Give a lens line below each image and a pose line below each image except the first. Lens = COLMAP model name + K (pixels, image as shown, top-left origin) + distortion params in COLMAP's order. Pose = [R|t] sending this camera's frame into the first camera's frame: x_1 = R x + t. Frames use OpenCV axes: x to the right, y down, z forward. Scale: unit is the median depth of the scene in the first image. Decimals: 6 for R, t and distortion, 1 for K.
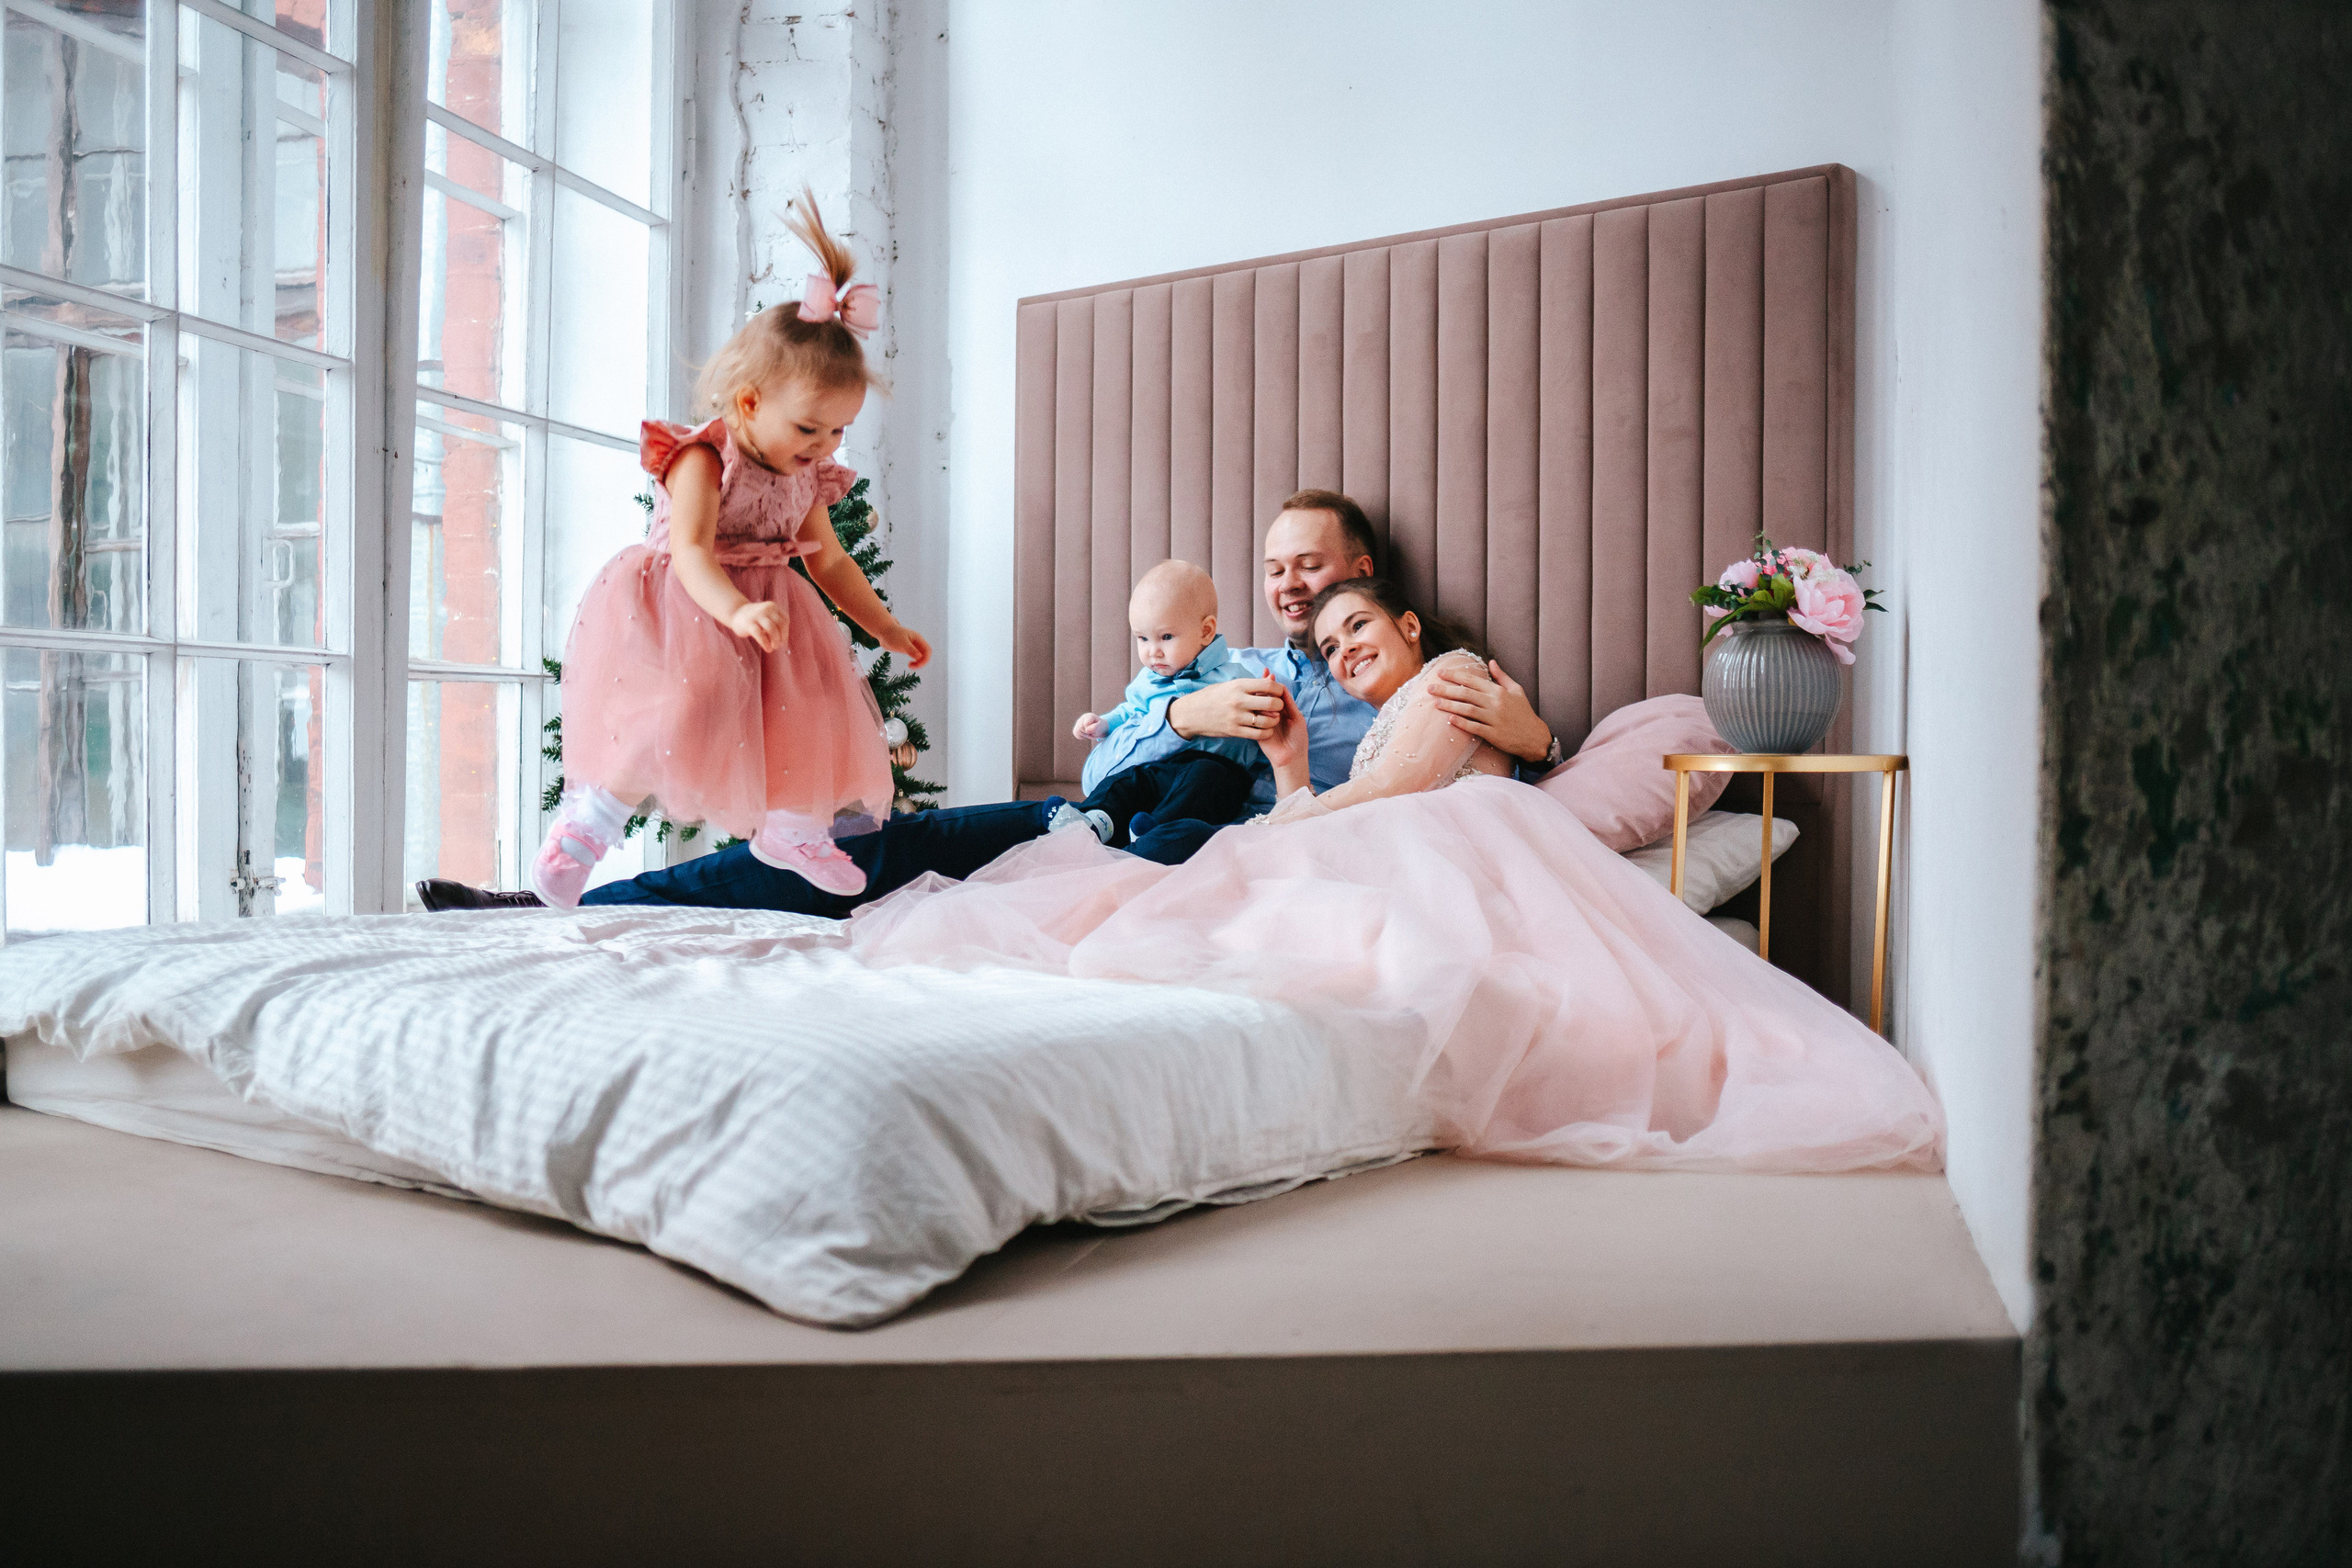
lens RADIAL K [[2303.9, 0, 1172.4], [0, 2303.9, 778.3], [0, 0, 1]] dist [-0.024164, 0.000000]
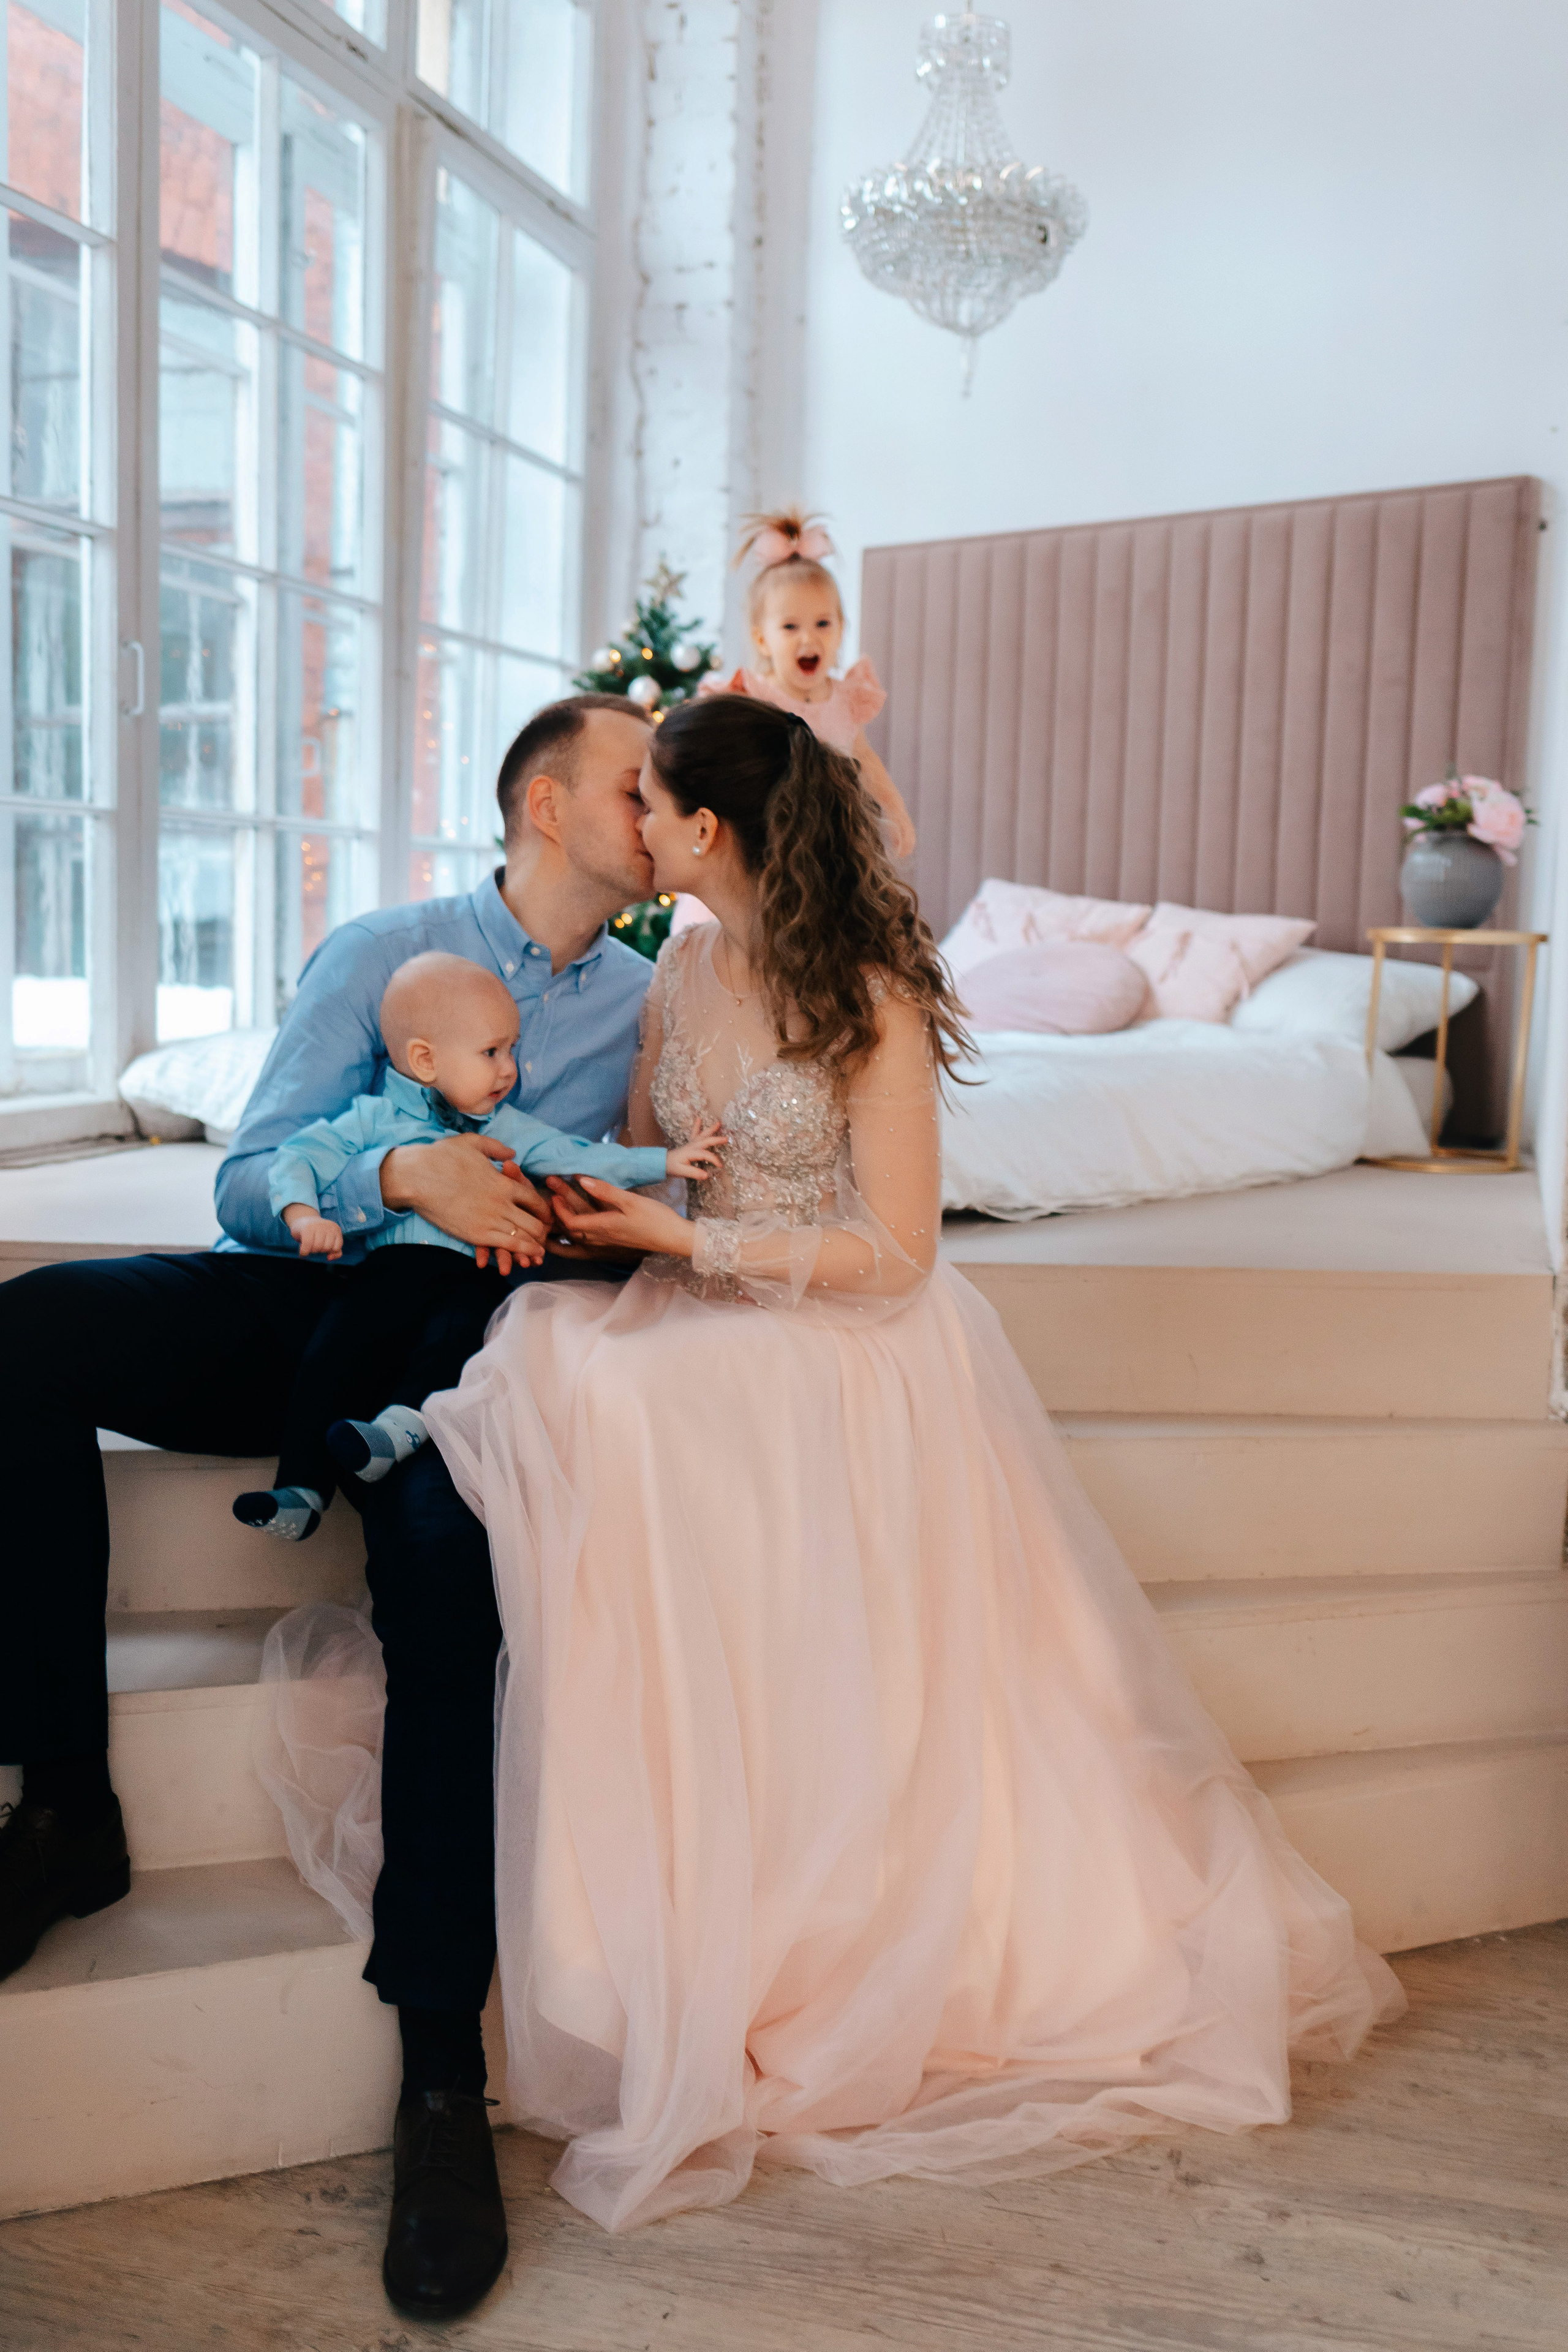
lens RADIAL K [[2304.1, 0, 783.7], [0, 2304.1, 1186.0], [0, 0, 1]] dist [-0.024164, 0.000000]
pose [[0.998998, 0.026979, -0.035696, -0.072357], [-0.023076, 0.994144, 0.105570, 0.005040], [0.038335, -0.104640, 0.993771, -0.344062]]
